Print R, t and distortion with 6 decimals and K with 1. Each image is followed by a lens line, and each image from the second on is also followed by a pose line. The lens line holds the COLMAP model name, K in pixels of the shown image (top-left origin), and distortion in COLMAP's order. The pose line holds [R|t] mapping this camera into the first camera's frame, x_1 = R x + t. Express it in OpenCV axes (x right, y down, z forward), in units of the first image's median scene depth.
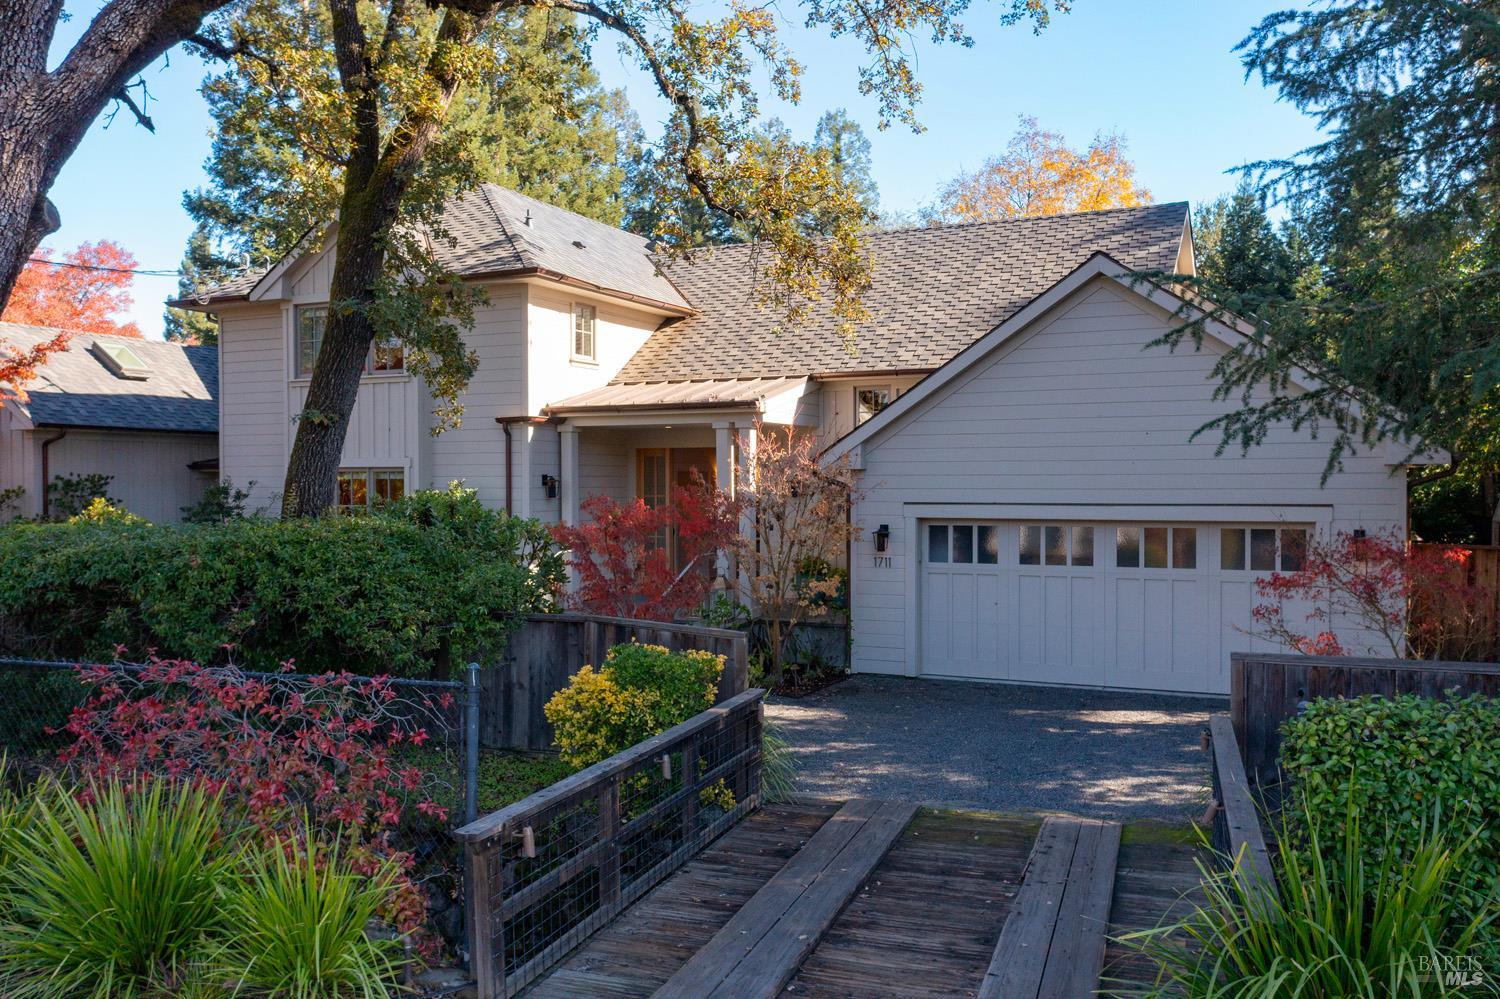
lens RADIAL K [[1212.8, 0, 750.0], [0, 1212.8, 499.5], [0, 0, 1]] dist [-0.002617, 0.006379]
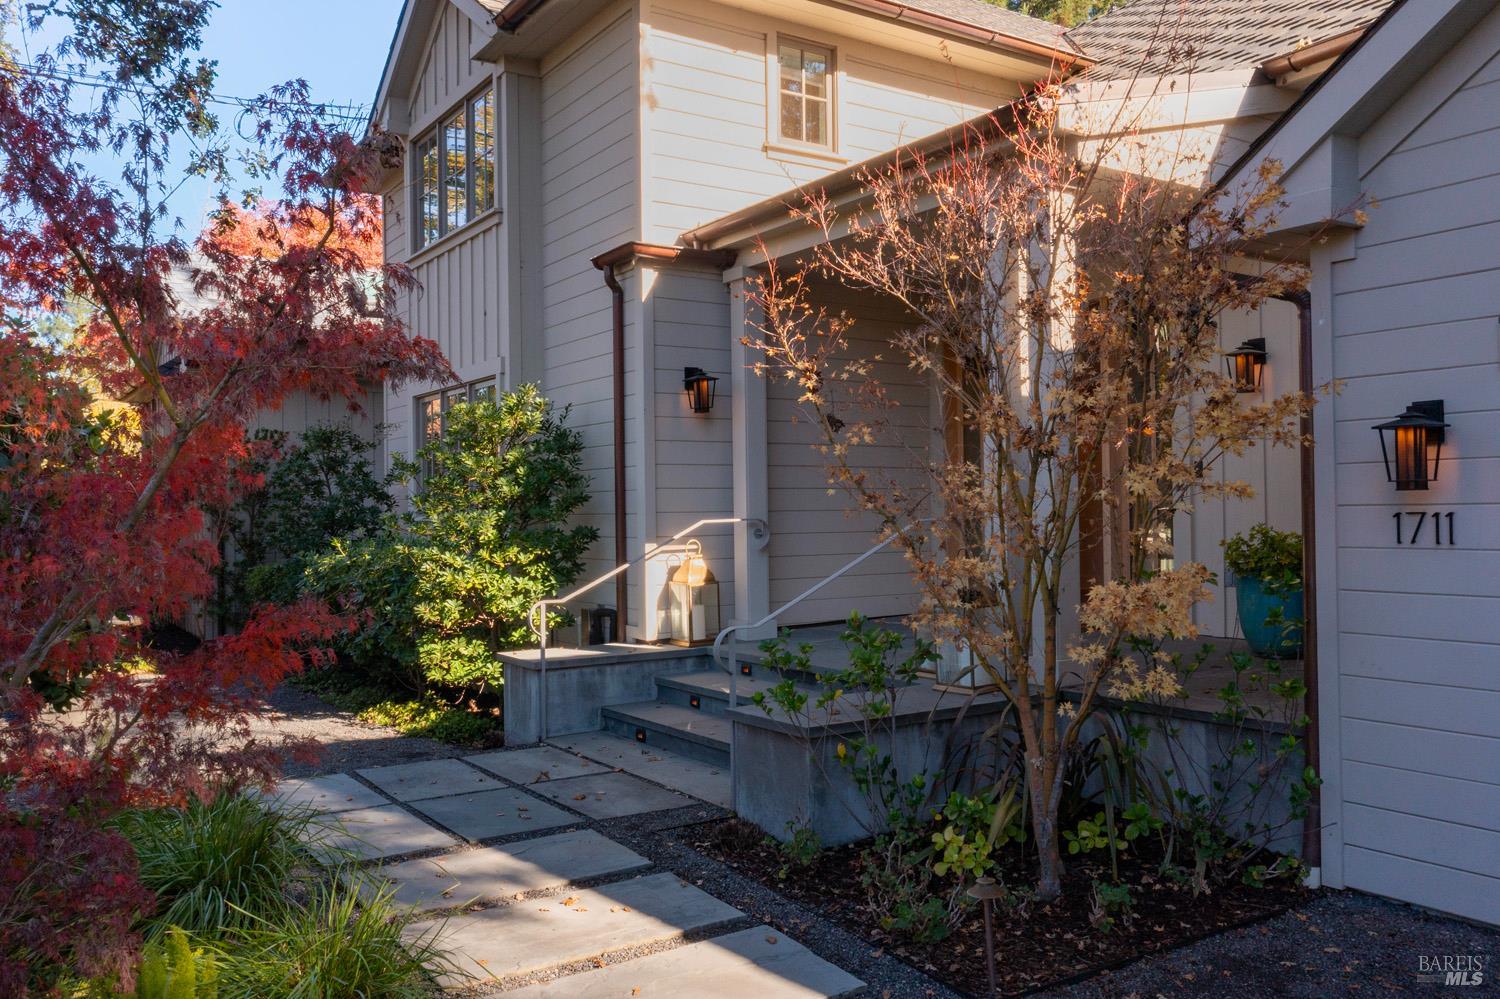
lens RADIAL K [[1202.0, 0, 723.2], [0, 1202.0, 497.5], [0, 0, 1]] dist [-0.001257, 0.002031]
pose [[0.847298, -0.012569, -0.530969, 0.181022], [0.002363, 0.999799, -0.019895, 0.074602], [0.531112, 0.015602, 0.847158, 0.999329]]
